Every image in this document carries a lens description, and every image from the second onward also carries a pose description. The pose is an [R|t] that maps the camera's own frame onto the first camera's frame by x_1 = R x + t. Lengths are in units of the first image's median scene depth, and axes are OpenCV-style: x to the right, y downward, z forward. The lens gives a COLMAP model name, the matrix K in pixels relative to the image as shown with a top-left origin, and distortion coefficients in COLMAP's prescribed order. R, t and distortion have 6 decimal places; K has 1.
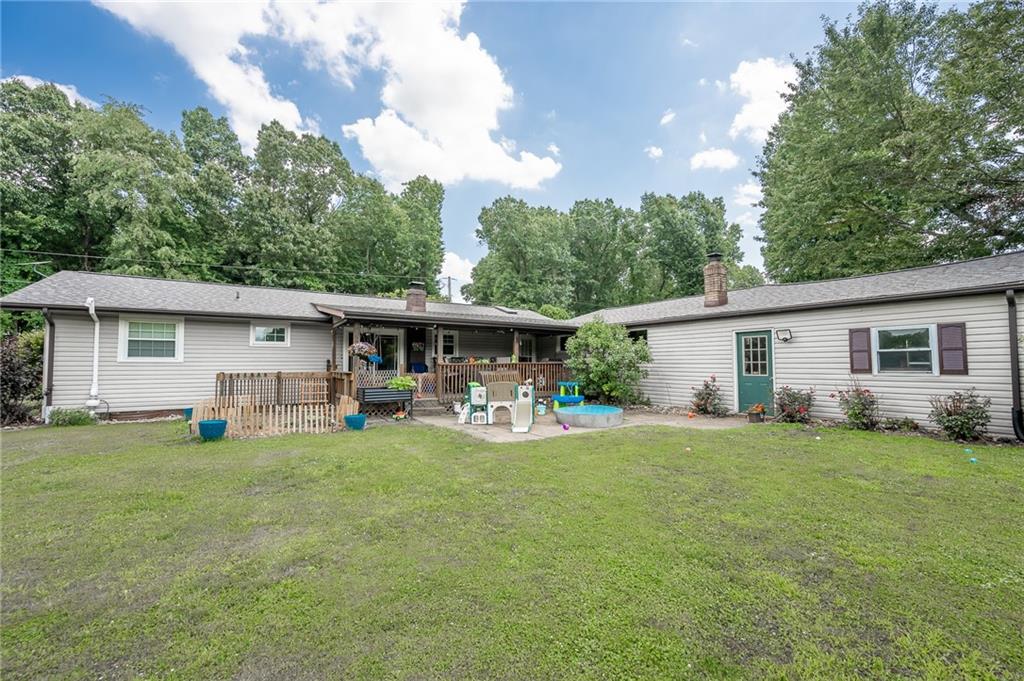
lens RADIAL K [[435.0, 0, 512.0], [0, 435.0, 340.5], [0, 0, 1]] dist [-0.001299, -0.000131]
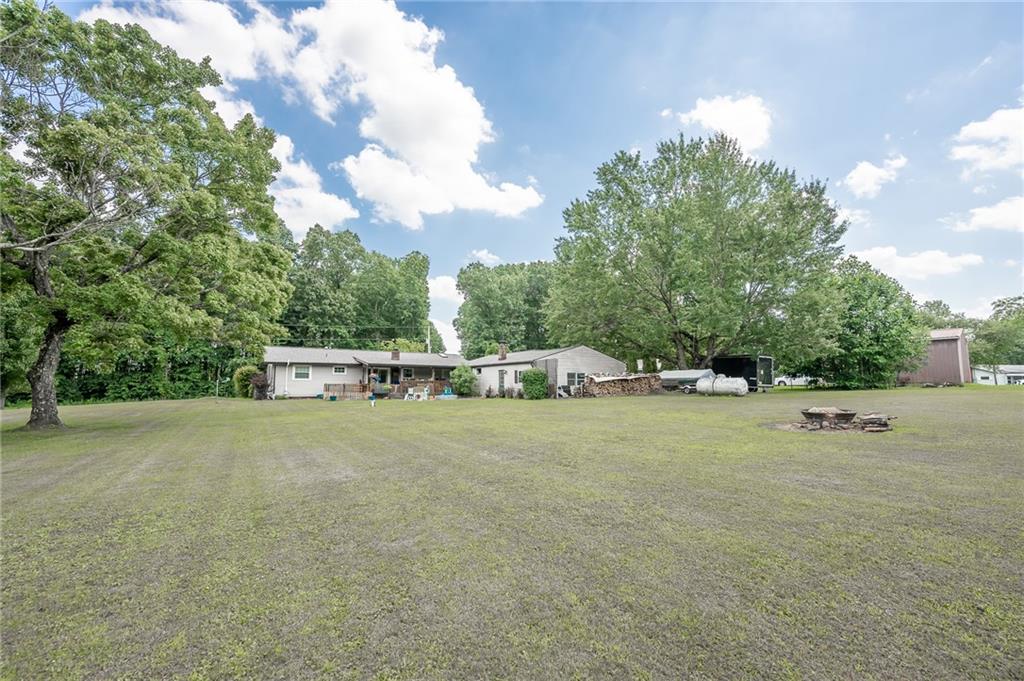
lens RADIAL K [[411.5, 0, 513.8], [0, 411.5, 344.7], [0, 0, 1]] dist [0.000297, 0.000009]
pose [[0.999990, 0.001621, 0.004156, 0.483033], [-0.001446, 0.999133, -0.041596, -0.061198], [-0.004220, 0.041589, 0.999126, -1.464622]]
